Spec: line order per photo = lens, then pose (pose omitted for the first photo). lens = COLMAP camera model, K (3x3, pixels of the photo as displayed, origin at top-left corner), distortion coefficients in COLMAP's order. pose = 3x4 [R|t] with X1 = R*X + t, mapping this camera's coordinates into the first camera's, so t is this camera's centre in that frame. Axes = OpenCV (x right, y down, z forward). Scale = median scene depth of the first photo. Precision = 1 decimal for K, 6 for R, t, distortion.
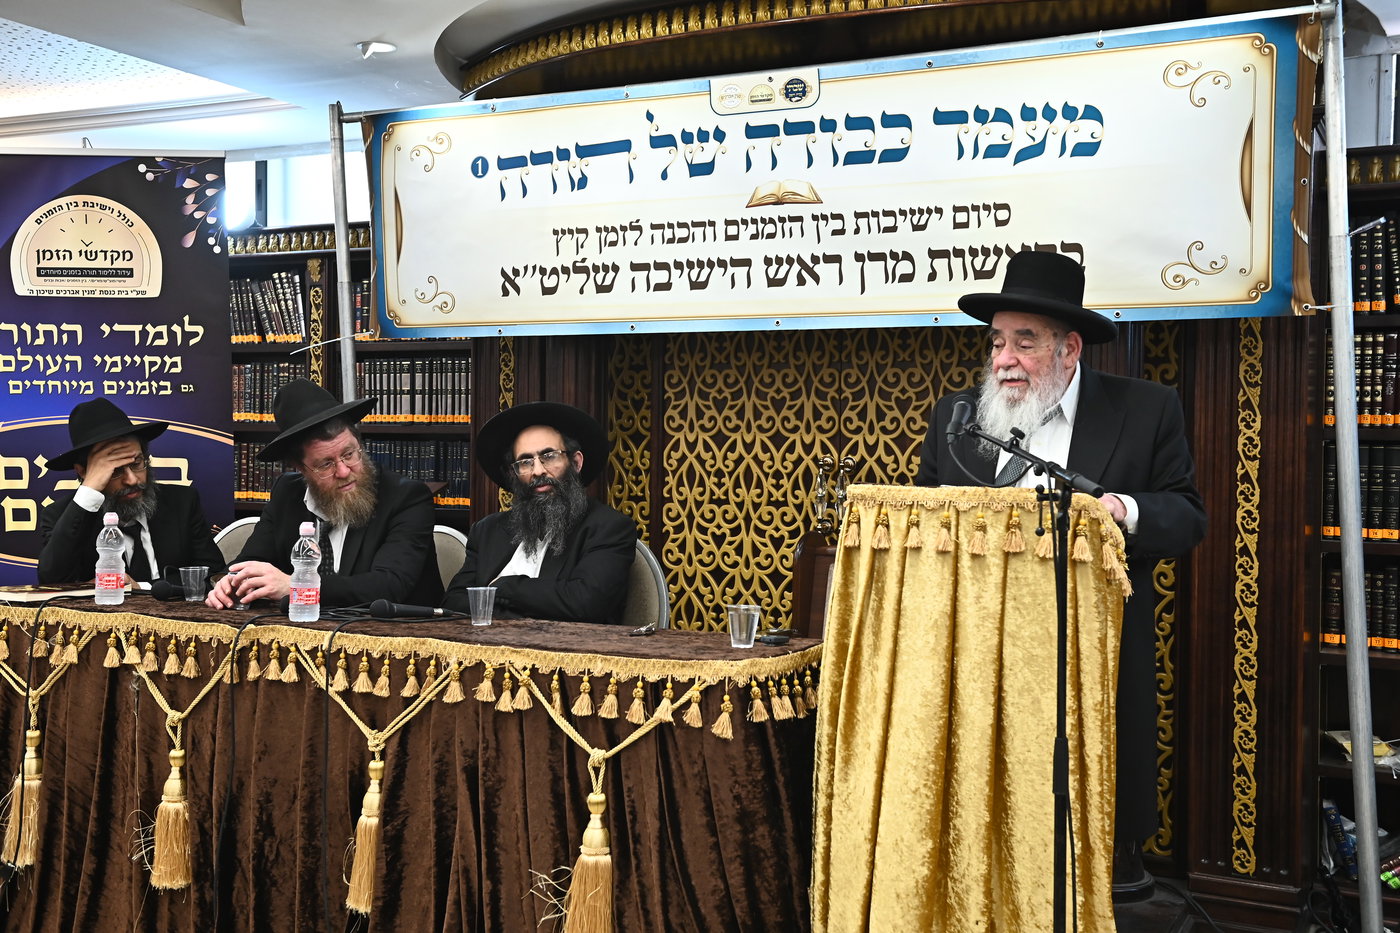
lens RADIAL K [[1533.5, 0, 705.7], [0, 1533.5, 468.9], [0, 0, 1]] dist [0.063070, 0.000000]
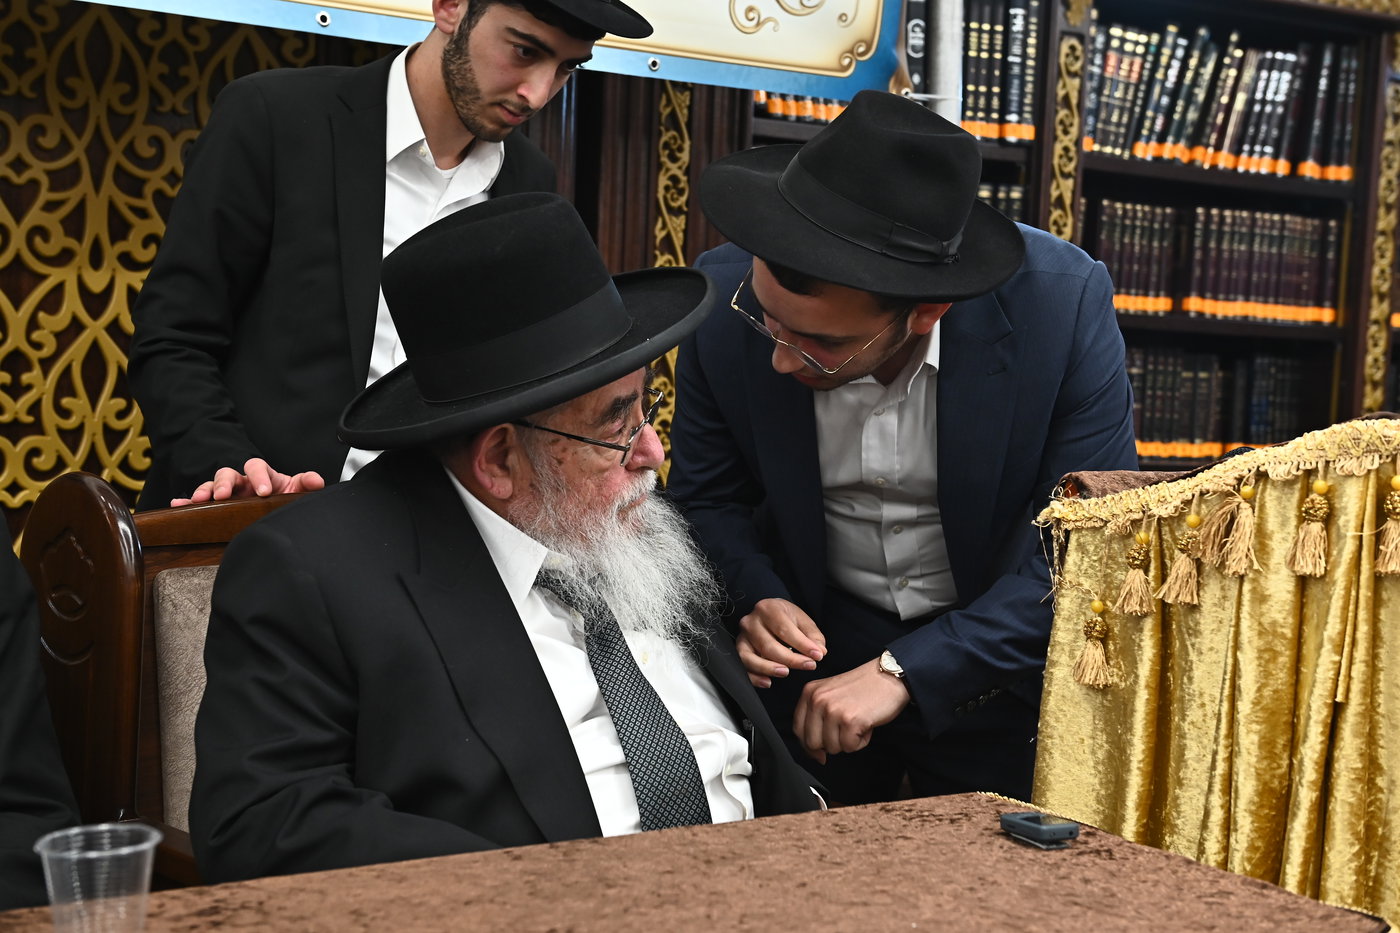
lens RADIAL K [[1948.4, 0, 696.8], [0, 1948.4, 466.6], [0, 0, 1]] dist [0.136076, 0.000000]
pose [[0.516694, -0.047843, 0.854832, -0.278124], [-0.017584, 0.997634, 0.066464, -0.005440], [-0.855989, -0.049373, 0.514630, 0.556487]]
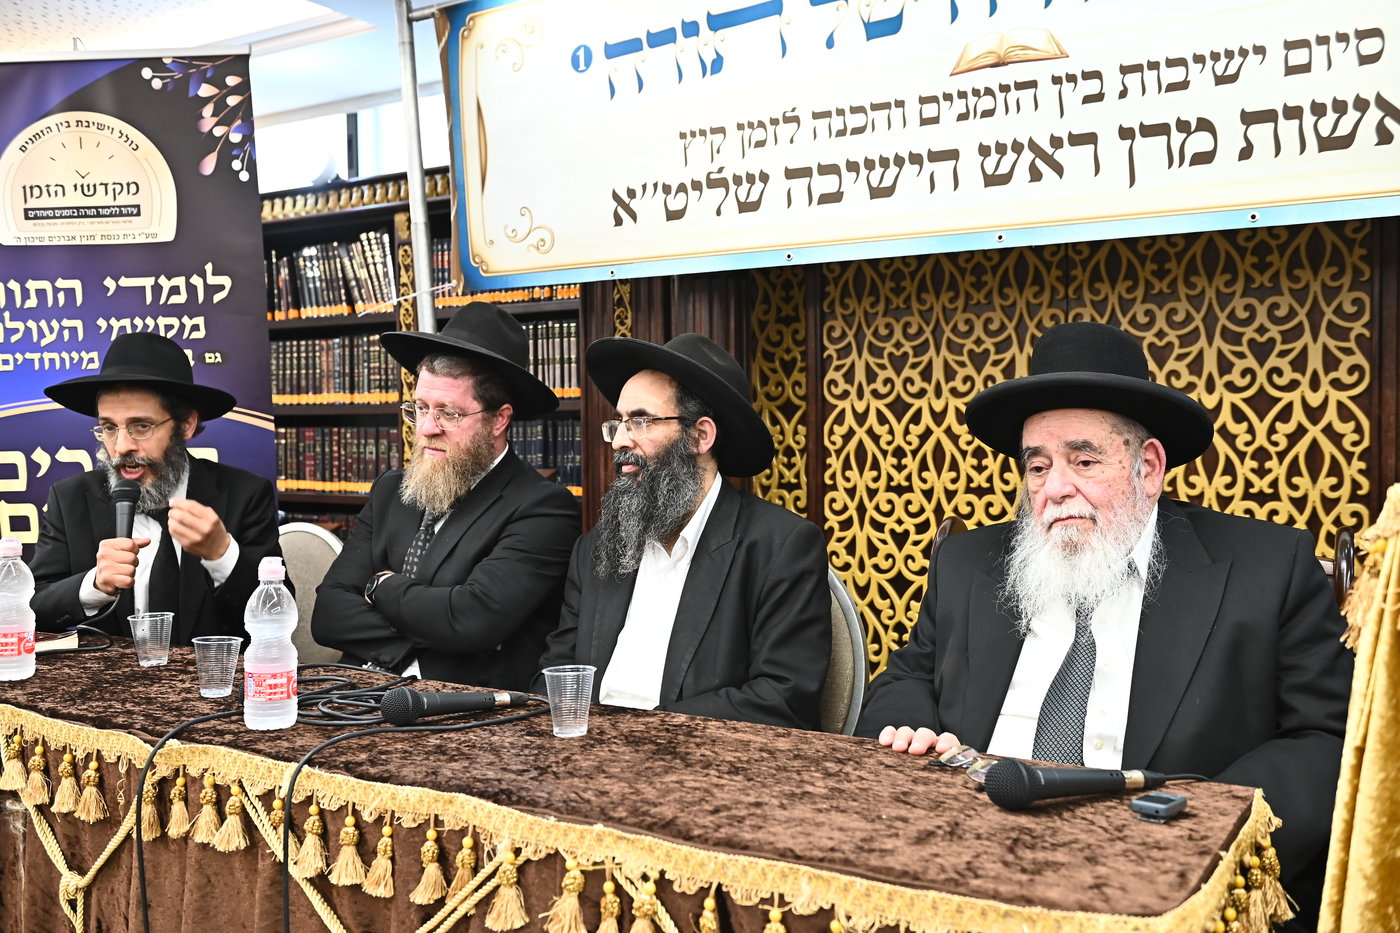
lens RADIAL K [[1253.8, 0, 710.5], [0, 1253.8, 464.5], [0, 0, 1]] dist [0.001148, 0.009477]
pose [[0.997076, -0.020358, -0.073659, -0.043692], [0.021537, 0.999652, 0.015236, -0.003036], [0.073323, -0.016777, 0.997167, 0.407186]]
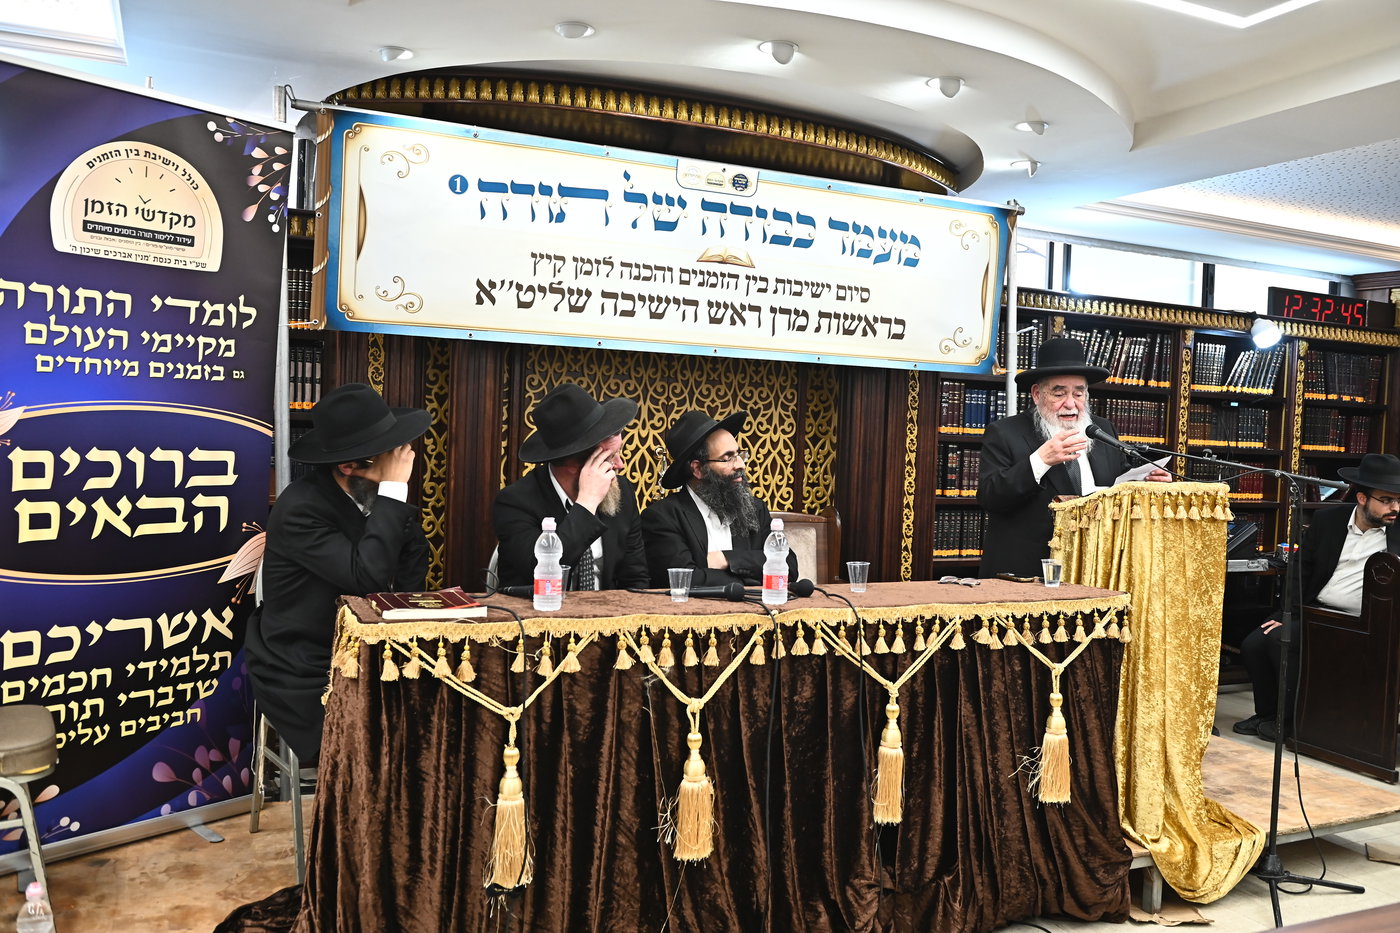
lens RADIAL K [[1118.4, 0, 698.4], [0, 1118.4, 466.0], [0, 0, 1]] dist [-0.021349, -0.004625]
pose [[0.619062, -0.014295, 0.785212, -0.715785], [-0.013231, 0.999503, 0.028629, -0.021439], [-0.785231, -0.028112, 0.618565, 0.392026]]
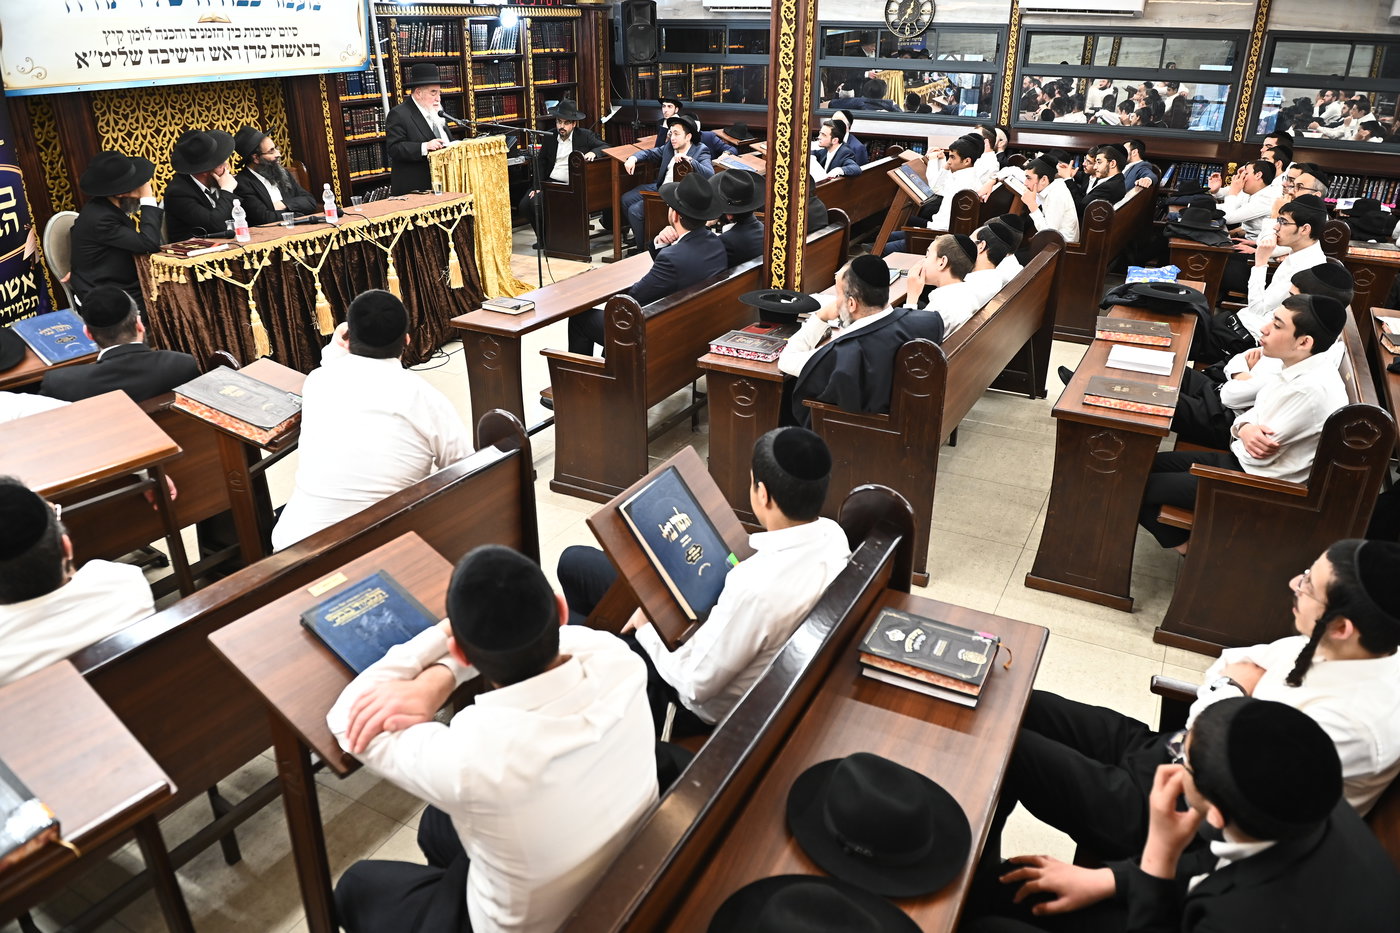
lens RADIAL K [[966.0, 0, 703.2], [0, 966.0, 468.2], [0, 0, 1]] dist [-0.050625, 0.000948]
pose [[0.013796, -0.431989, 0.901773, -1.423175], [0.016577, 0.901834, 0.431764, -0.161781], [-0.999767, 0.008992, 0.019603, 0.252505]]
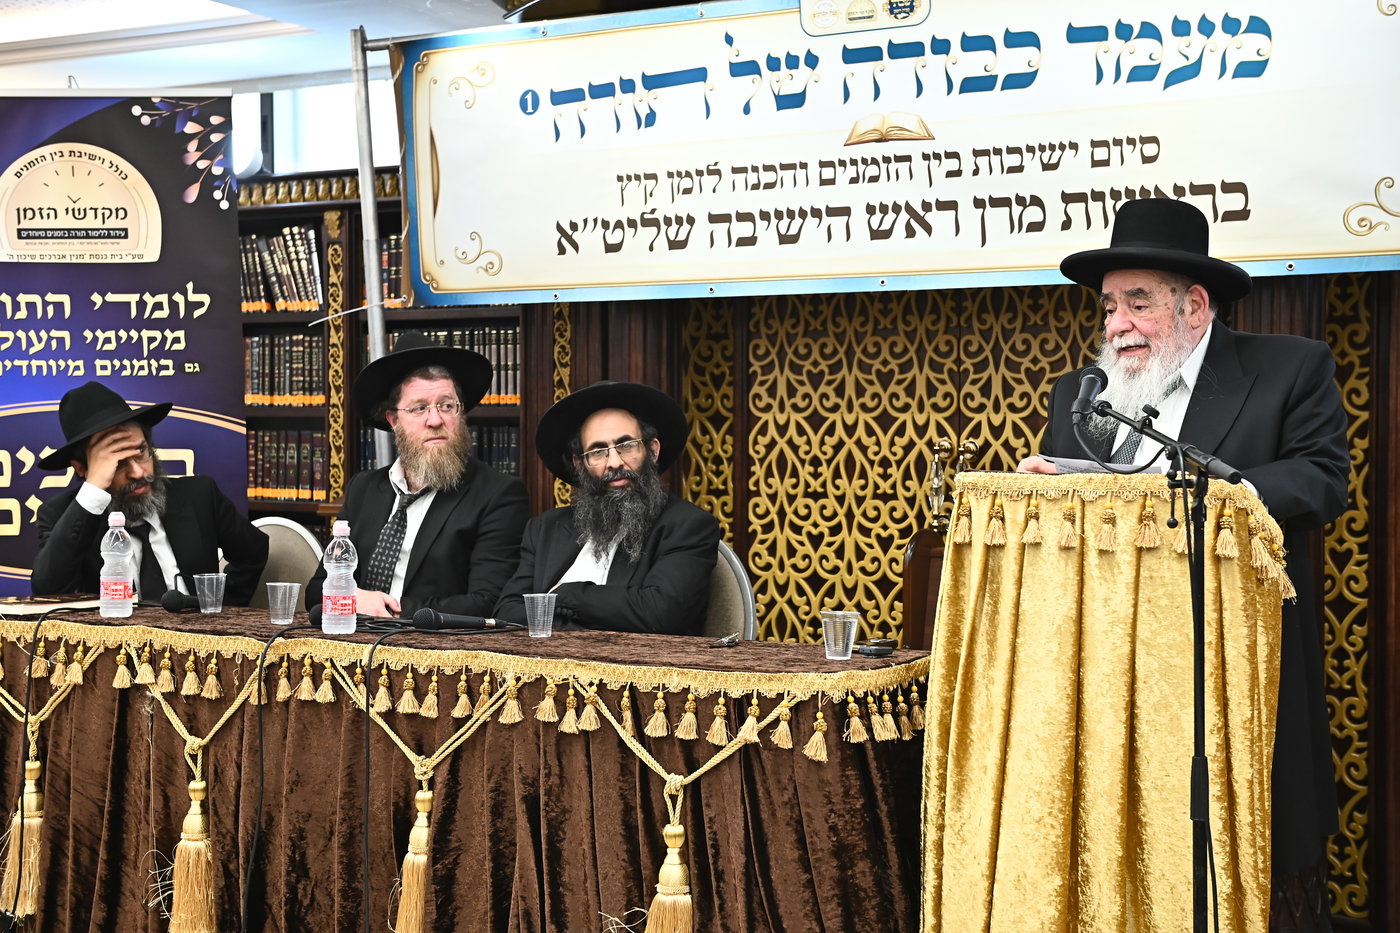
lens RADIAL K [[1948.4, 0, 705.3], [0, 1948.4, 466.1], [0, 0, 1]] dist [0.136076, 0.000000]
pose [[0.998576, -0.009094, -0.052565, 0.005044], [0.009317, 0.999949, 0.003995, 0.000682], [0.052526, -0.004480, 0.998610, -0.076226]]
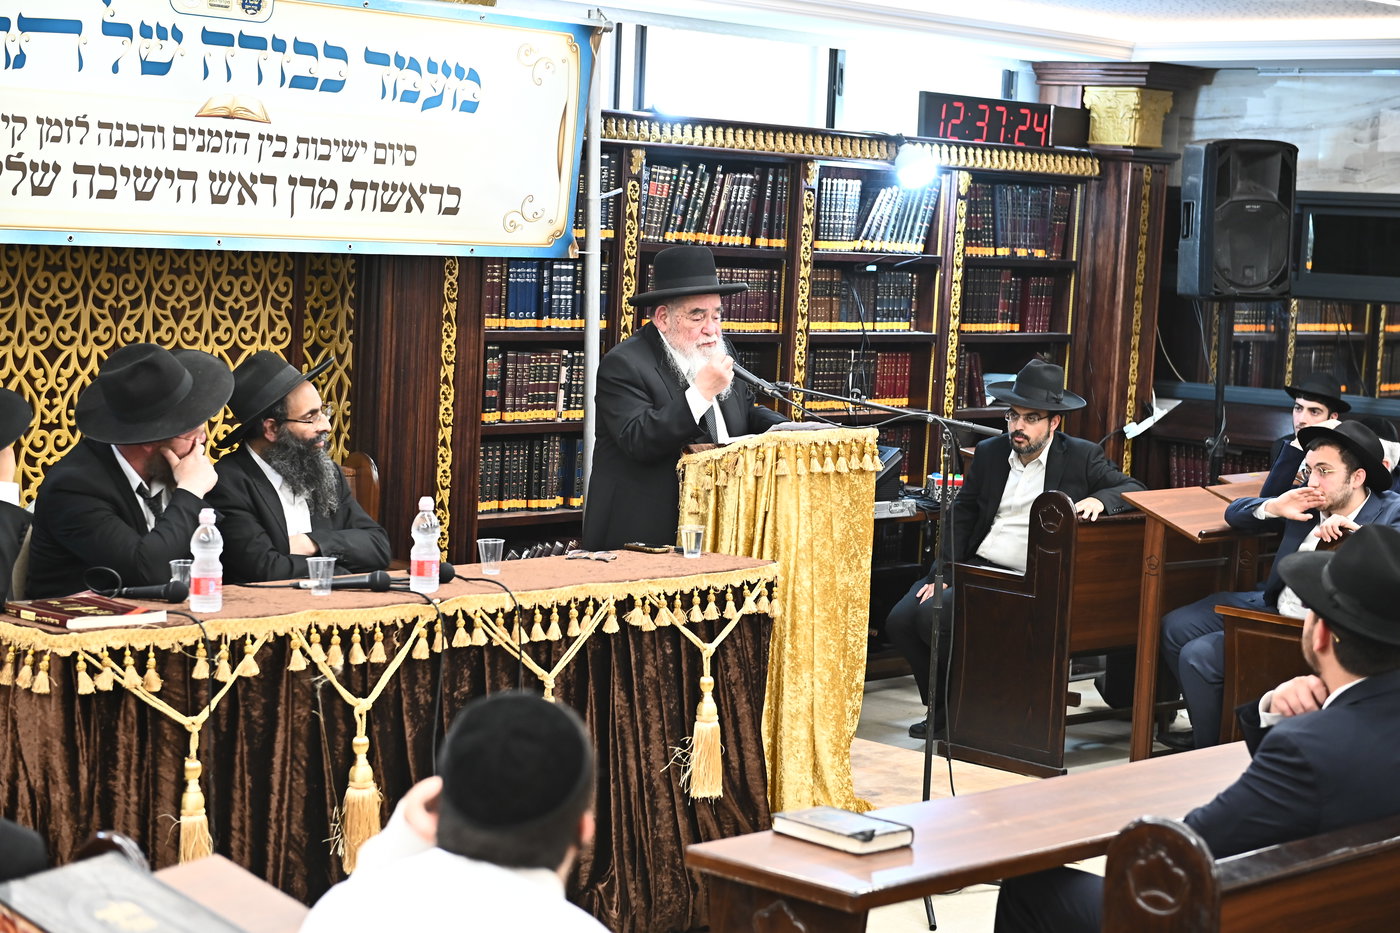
lens RADIAL K [[2668.3, 0, 703.0], [0, 2668.3, 465.6], [0, 0, 1]] dist [0.110304, 0.000000]
pose [[0.266770, -0.089476, 0.959598, -1.440975], [-0.024241, 0.994743, 0.099492, -0.126573], [-0.963455, -0.049803, 0.263199, 0.260927]]
